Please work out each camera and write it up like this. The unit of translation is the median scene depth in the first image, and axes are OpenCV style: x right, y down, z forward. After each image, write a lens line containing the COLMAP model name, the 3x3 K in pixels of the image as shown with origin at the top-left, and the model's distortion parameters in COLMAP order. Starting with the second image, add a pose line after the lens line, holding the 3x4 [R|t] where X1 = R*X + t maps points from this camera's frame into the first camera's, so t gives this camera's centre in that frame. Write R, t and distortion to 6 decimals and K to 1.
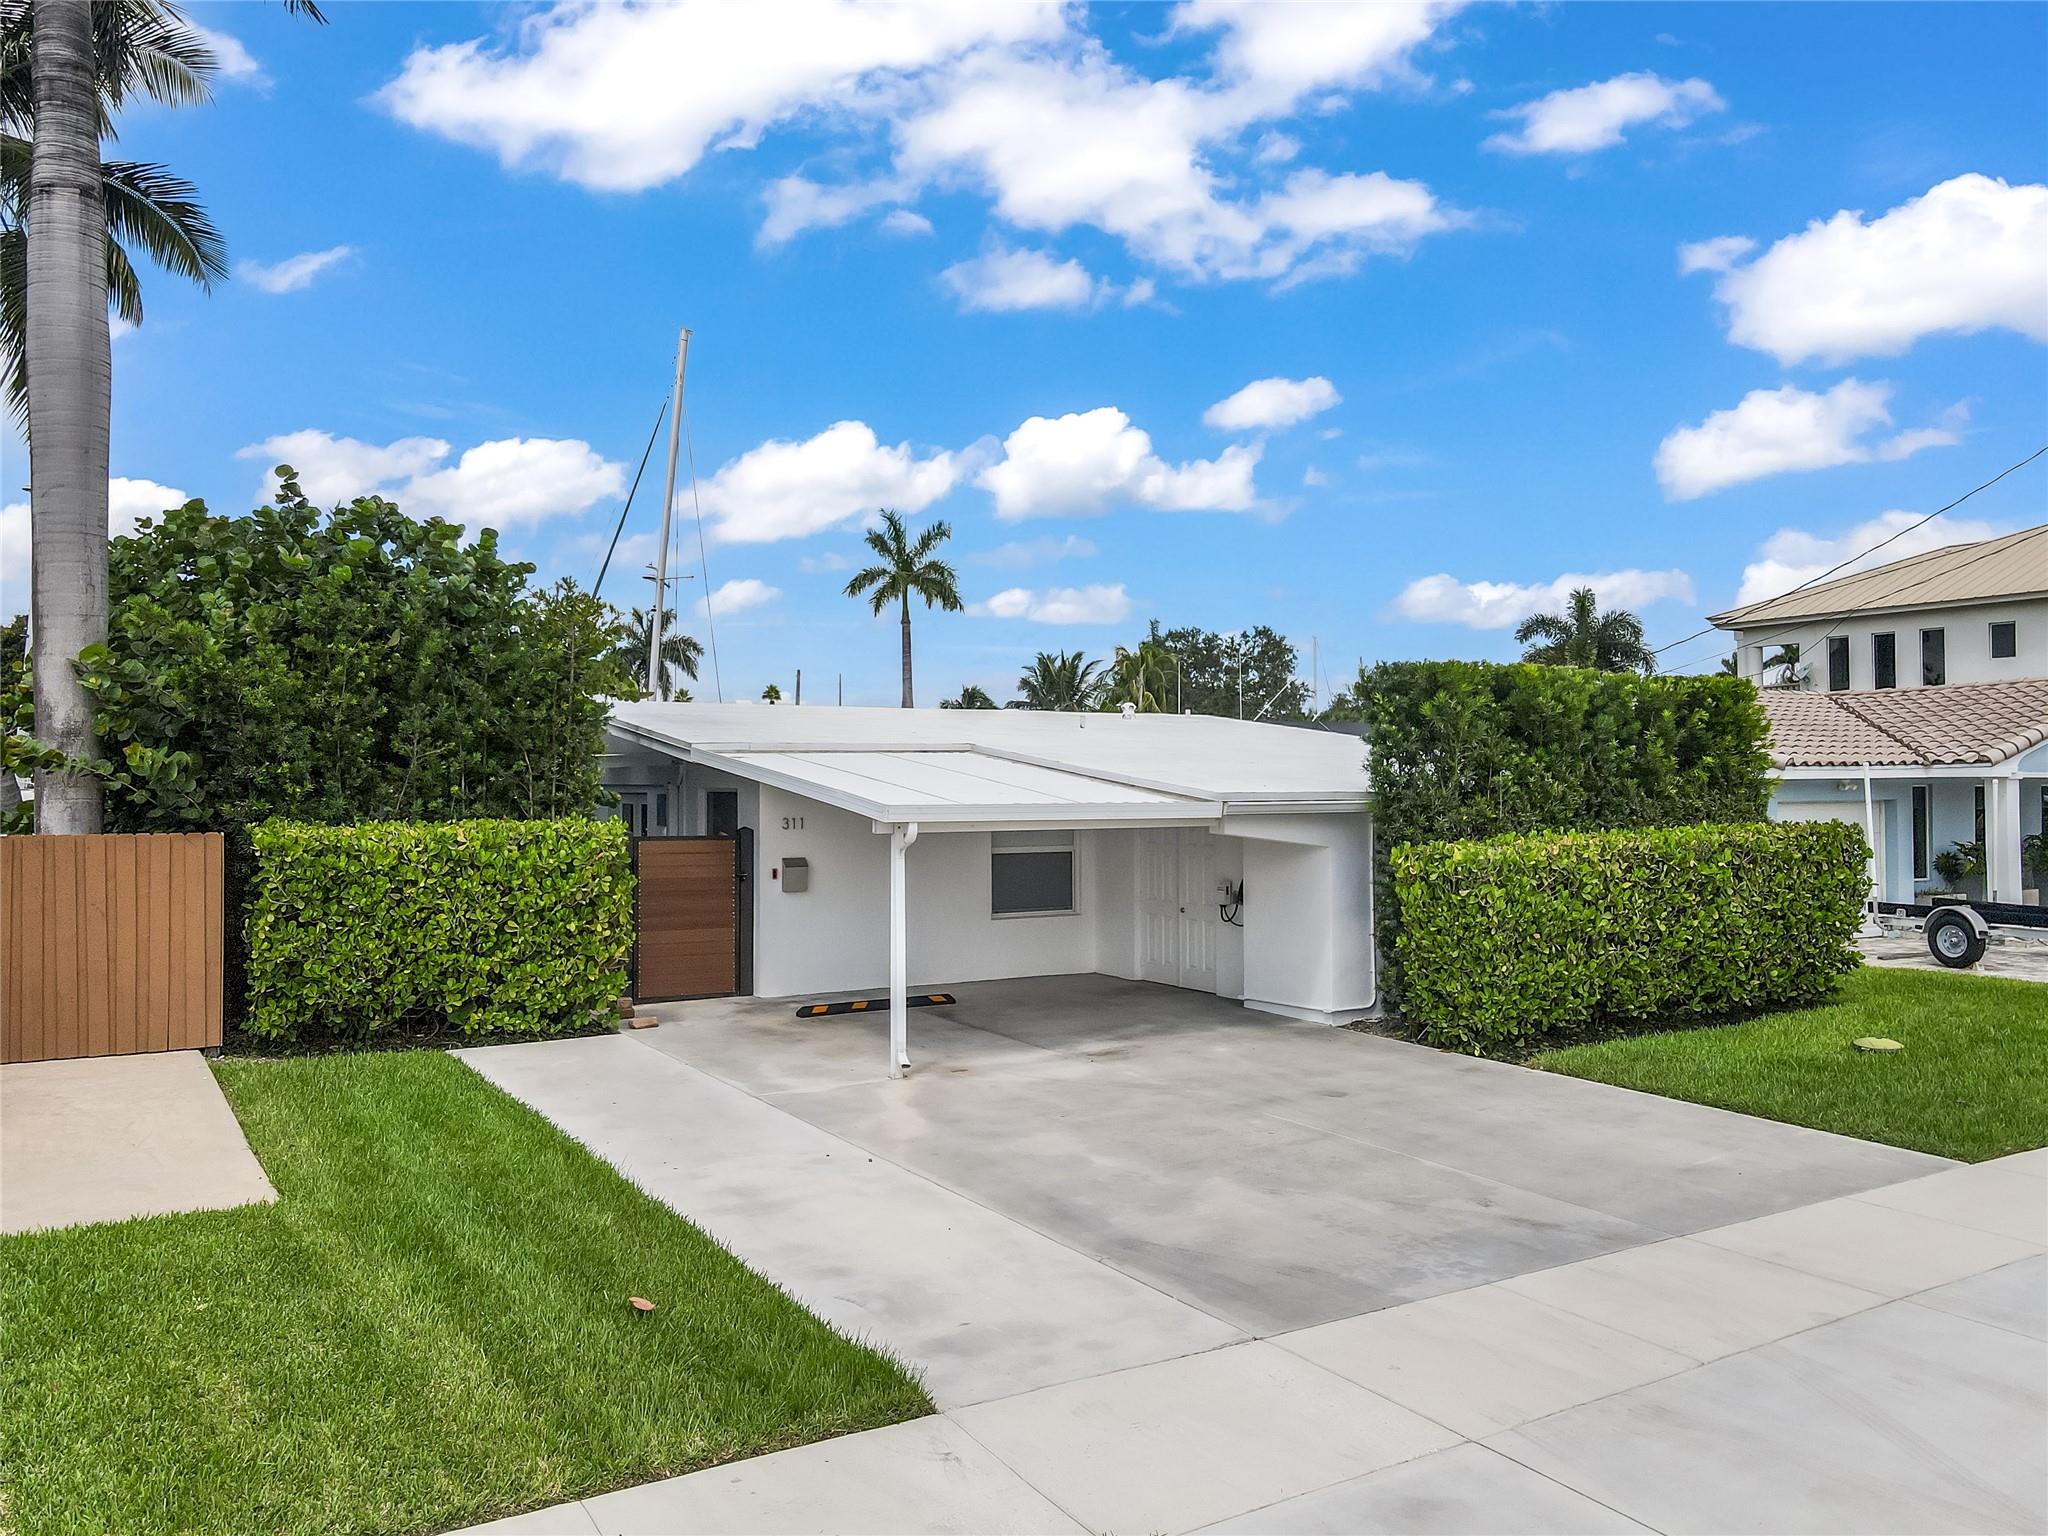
lens RADIAL K [[1523.4, 0, 1016.1], [0, 1523.4, 765.6], [0, 0, 1]] dist [-0.011809, 0.045463]
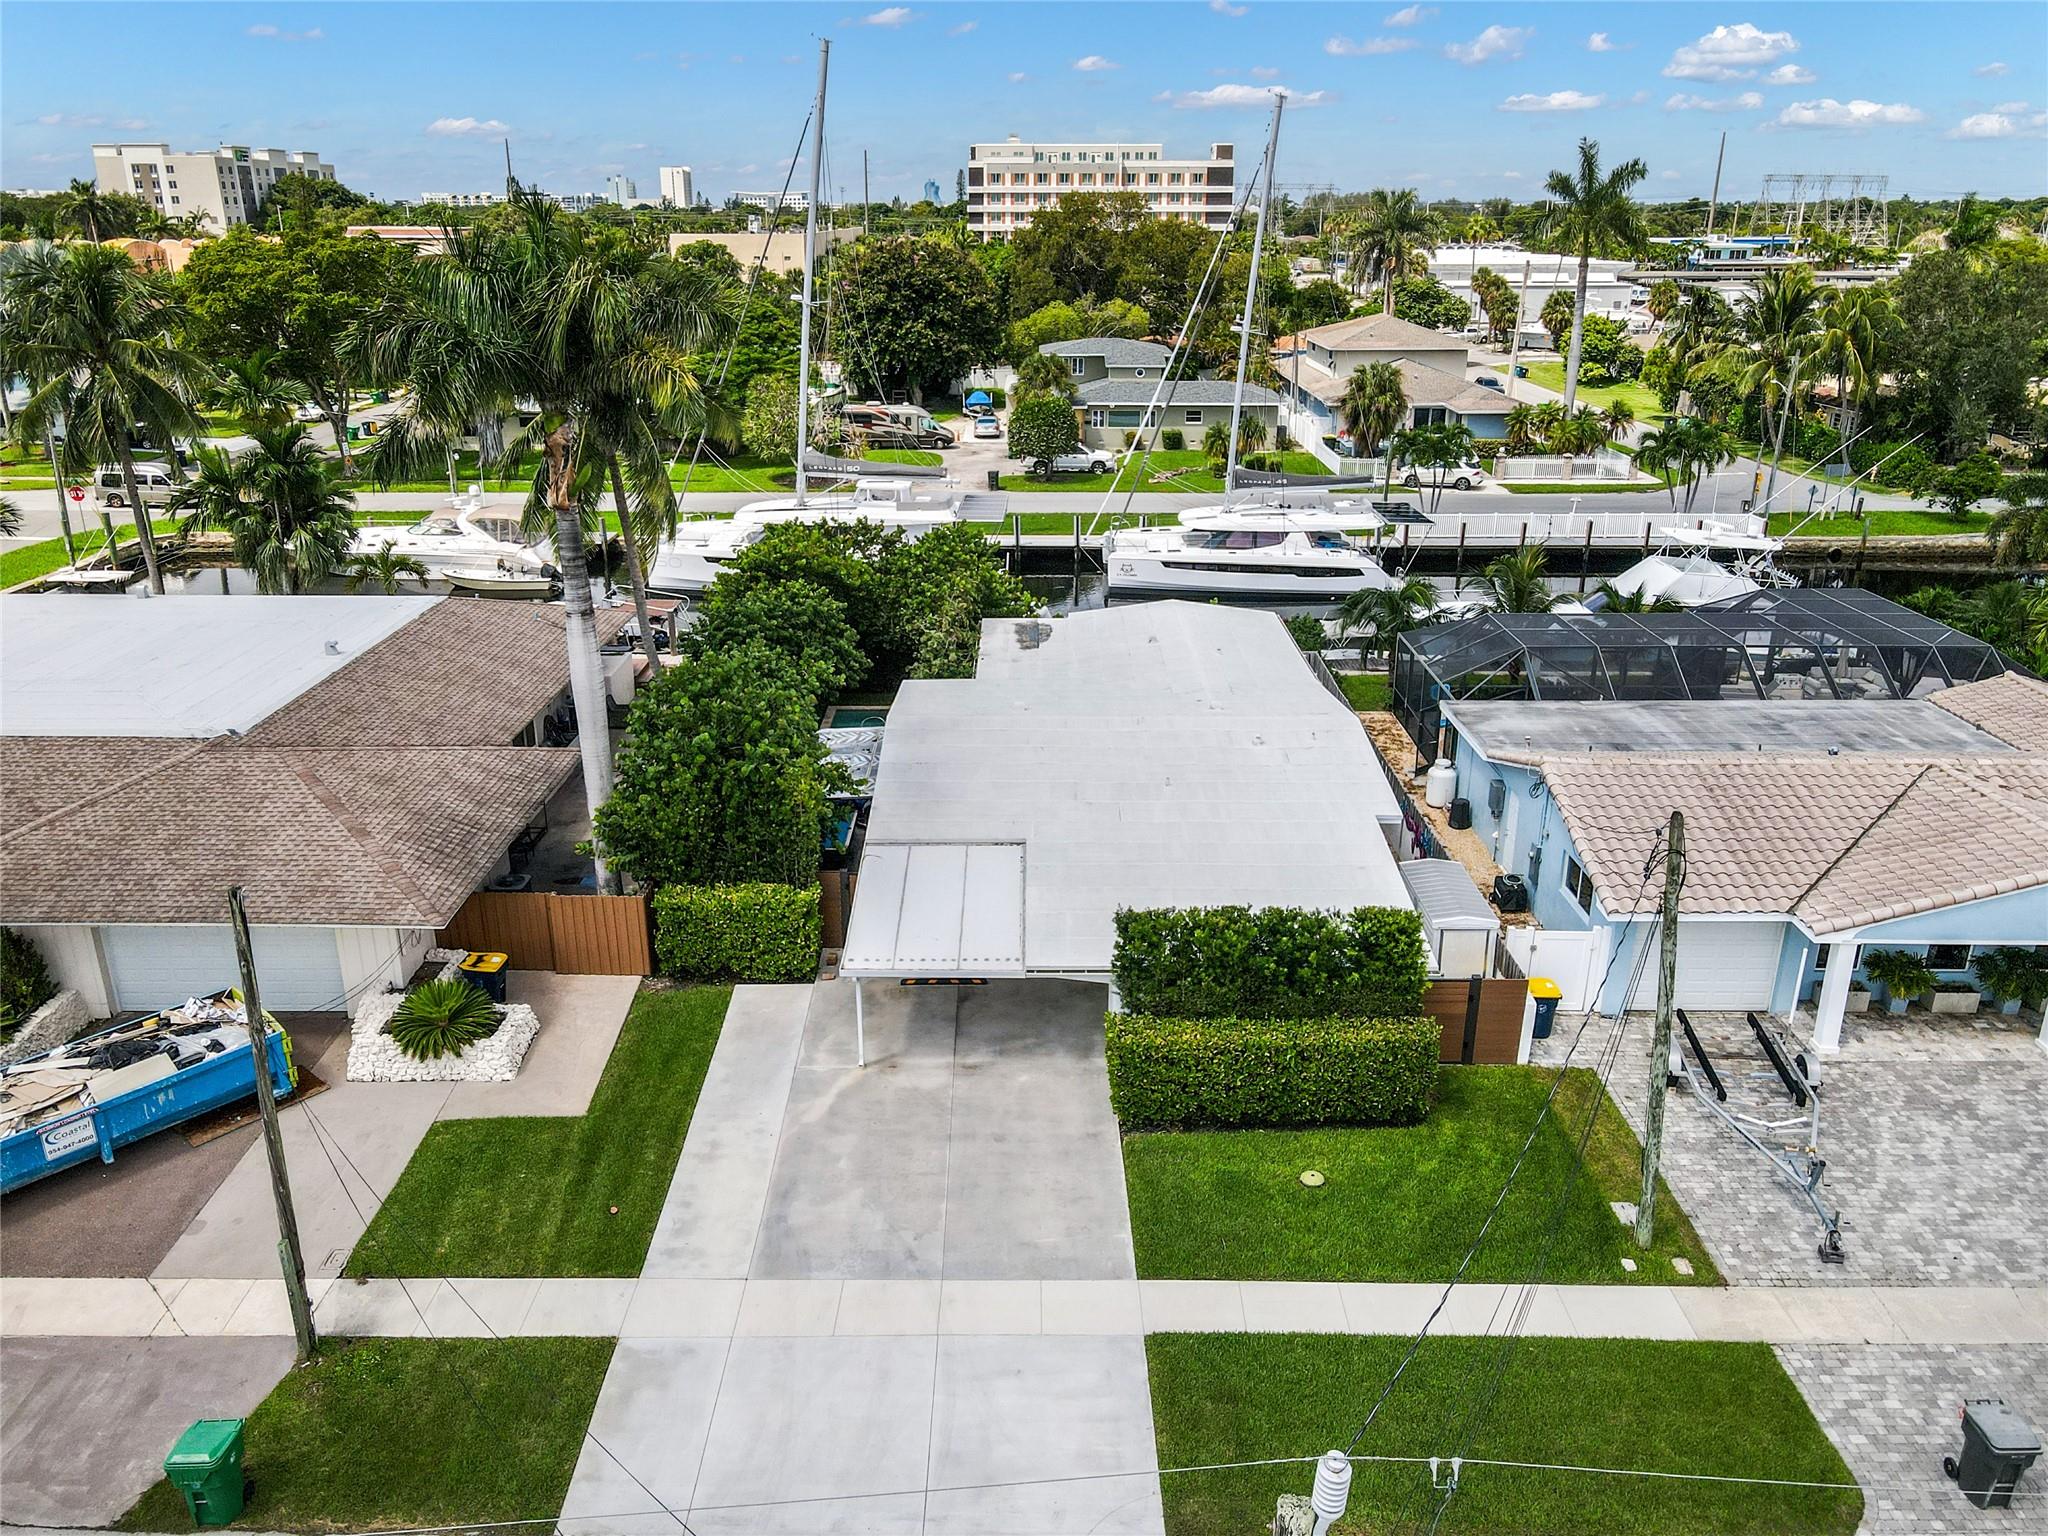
lens RADIAL K [[1494.1, 0, 1055.5], [0, 1494.1, 773.0], [0, 0, 1]] dist [-0.010394, 0.030532]
pose [[0.861700, 0.189142, -0.470849, 1.058036], [-0.005676, 0.931465, 0.363787, -0.945892], [0.507387, -0.310802, 0.803717, -0.483191]]
